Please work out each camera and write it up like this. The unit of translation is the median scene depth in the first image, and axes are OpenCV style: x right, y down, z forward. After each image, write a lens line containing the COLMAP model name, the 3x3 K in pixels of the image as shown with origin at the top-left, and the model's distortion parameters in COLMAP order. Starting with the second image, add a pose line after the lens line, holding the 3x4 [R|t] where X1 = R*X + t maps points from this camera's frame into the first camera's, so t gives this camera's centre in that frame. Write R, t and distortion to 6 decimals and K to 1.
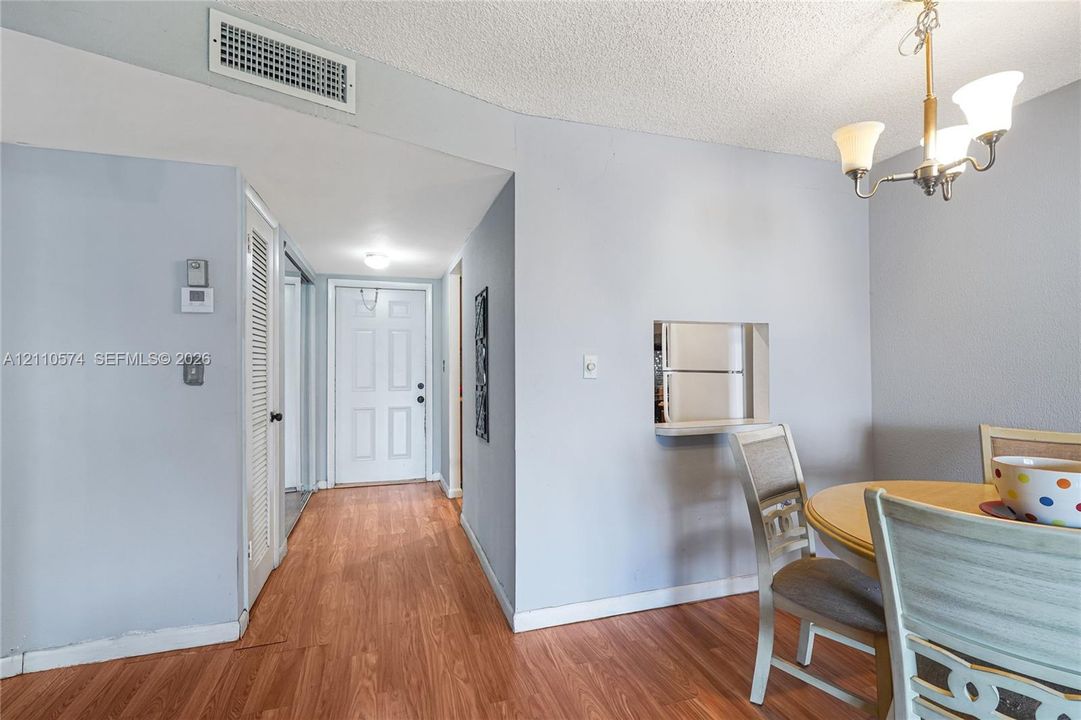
lens RADIAL K [[497.2, 0, 540.5], [0, 497.2, 360.0], [0, 0, 1]] dist [-0.000913, -0.000236]
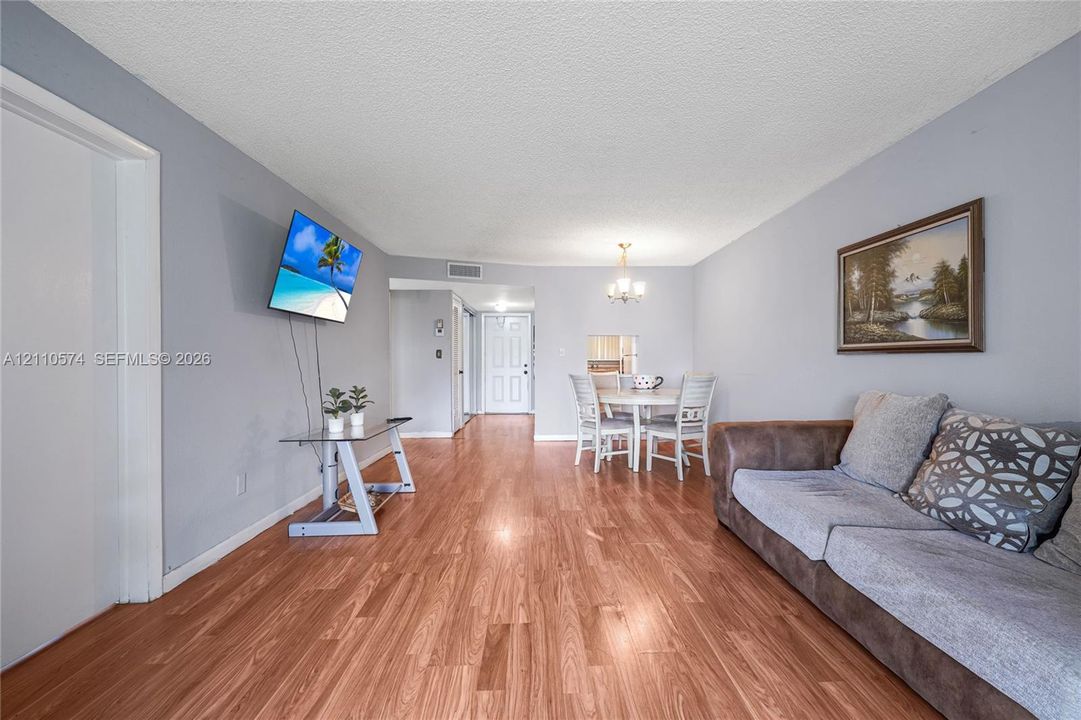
lens RADIAL K [[434.5, 0, 540.4], [0, 434.5, 362.1], [0, 0, 1]] dist [-0.001295, 0.000019]
pose [[0.957587, 0.001786, -0.288140, 0.391267], [0.002260, 0.999903, 0.013708, 0.019711], [0.288137, -0.013778, 0.957490, -0.791552]]
